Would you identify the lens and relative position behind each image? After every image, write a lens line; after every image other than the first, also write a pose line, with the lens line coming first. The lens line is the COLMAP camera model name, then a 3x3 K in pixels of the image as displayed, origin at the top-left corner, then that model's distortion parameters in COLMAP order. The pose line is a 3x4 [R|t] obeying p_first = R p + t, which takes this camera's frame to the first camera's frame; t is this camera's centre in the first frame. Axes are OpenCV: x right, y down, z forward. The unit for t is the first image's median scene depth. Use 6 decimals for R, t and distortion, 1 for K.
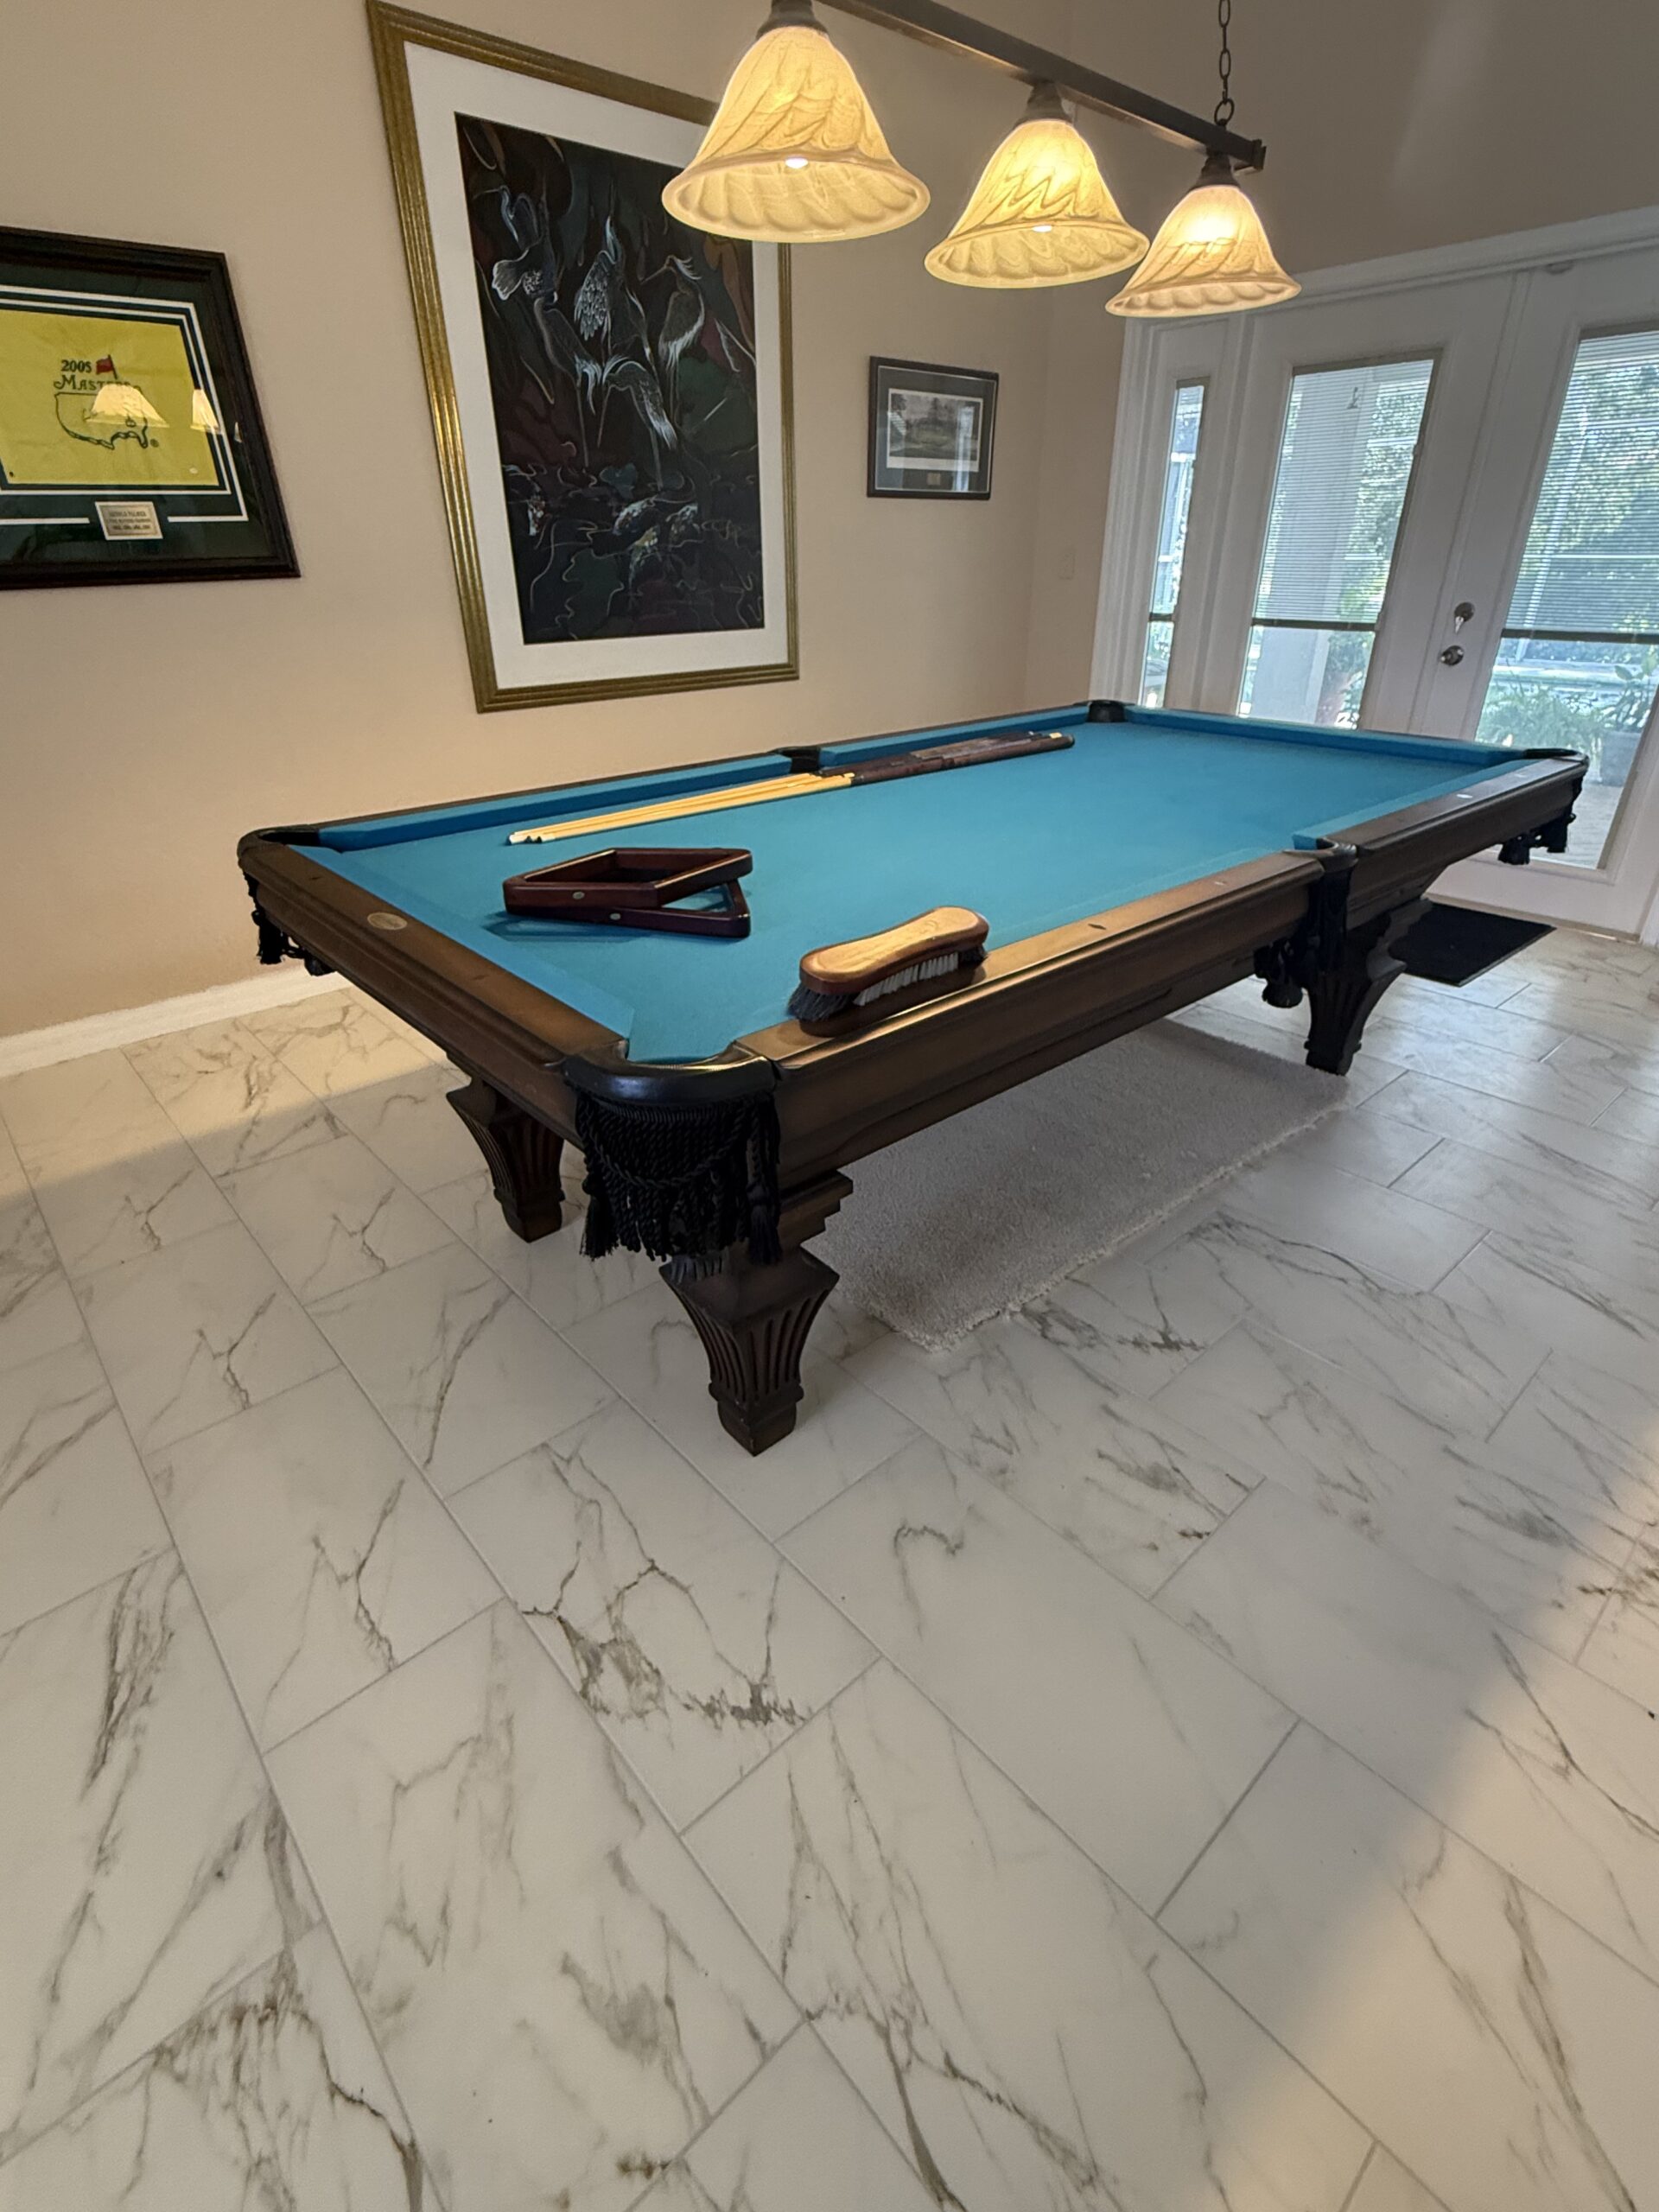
lens RADIAL K [[1038.5, 0, 829.5], [0, 1038.5, 1106.0], [0, 0, 1]] dist [-0.000362, -0.000851]
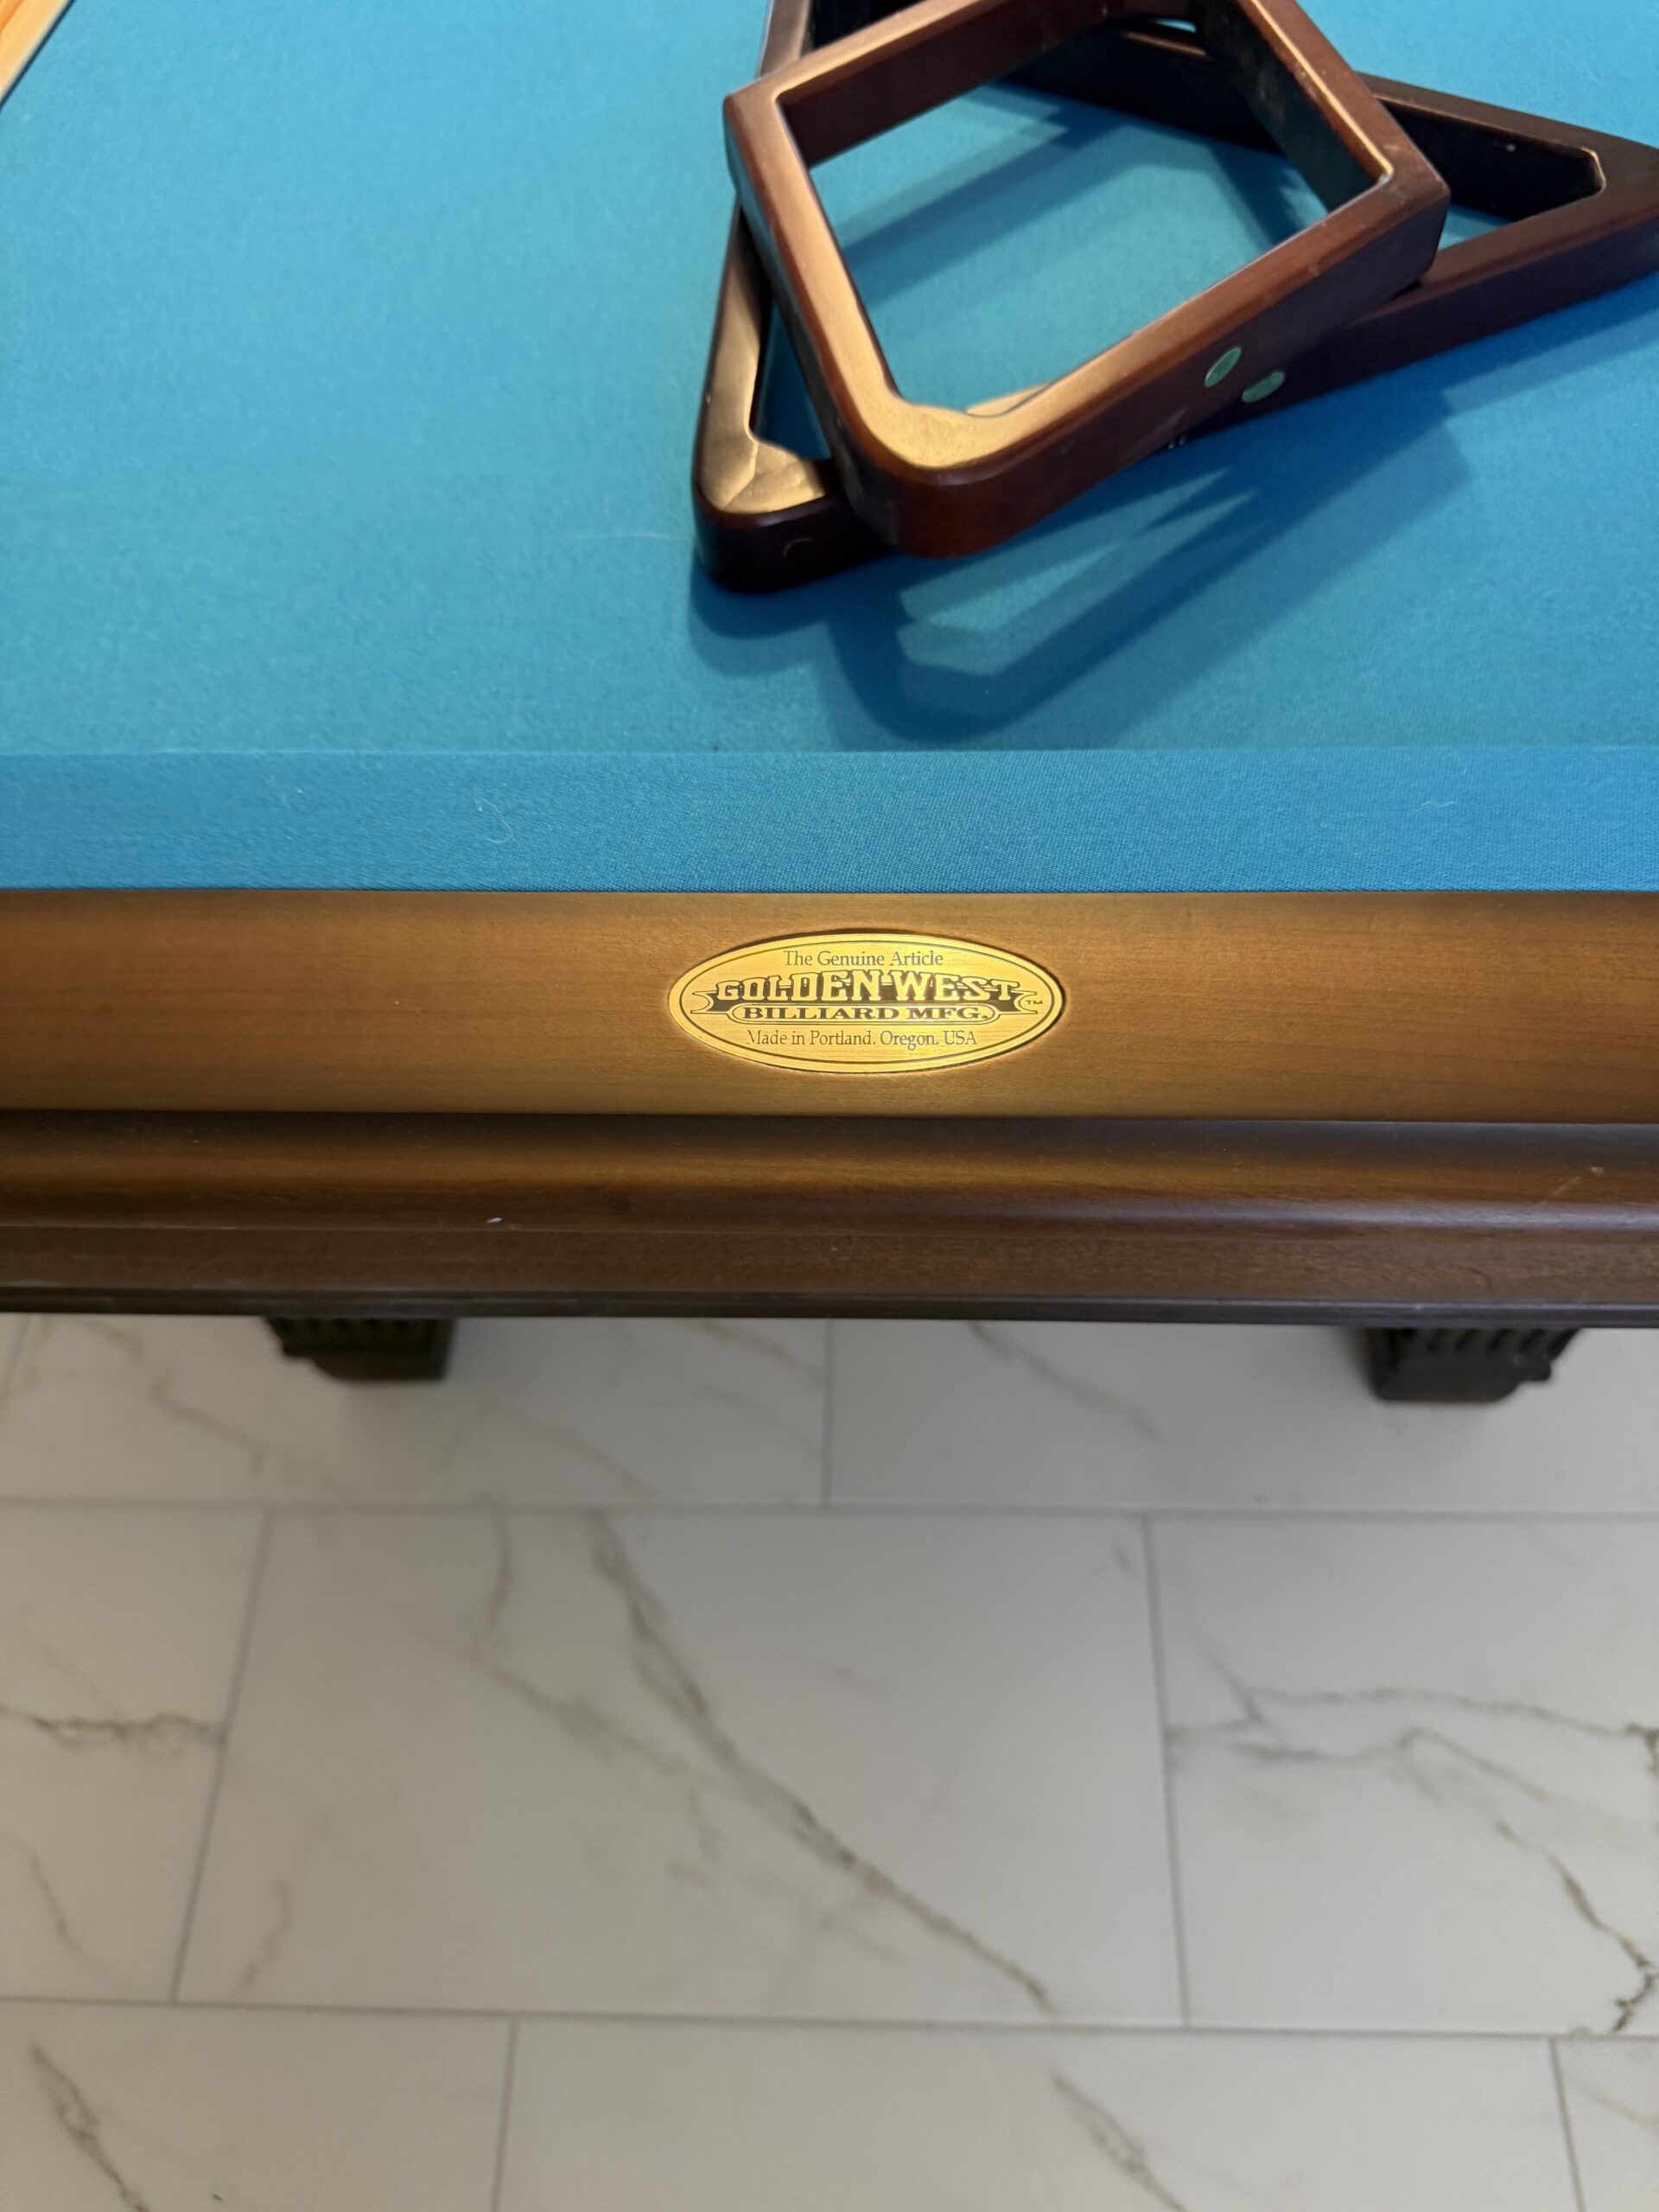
lens RADIAL K [[1615.4, 0, 829.5], [0, 1615.4, 1106.0], [0, 0, 1]] dist [-0.021838, -0.000709]
pose [[0.684559, -0.621853, 0.380367, -0.397777], [0.365180, 0.744148, 0.559364, -0.230756], [-0.630891, -0.244015, 0.736501, 0.593462]]
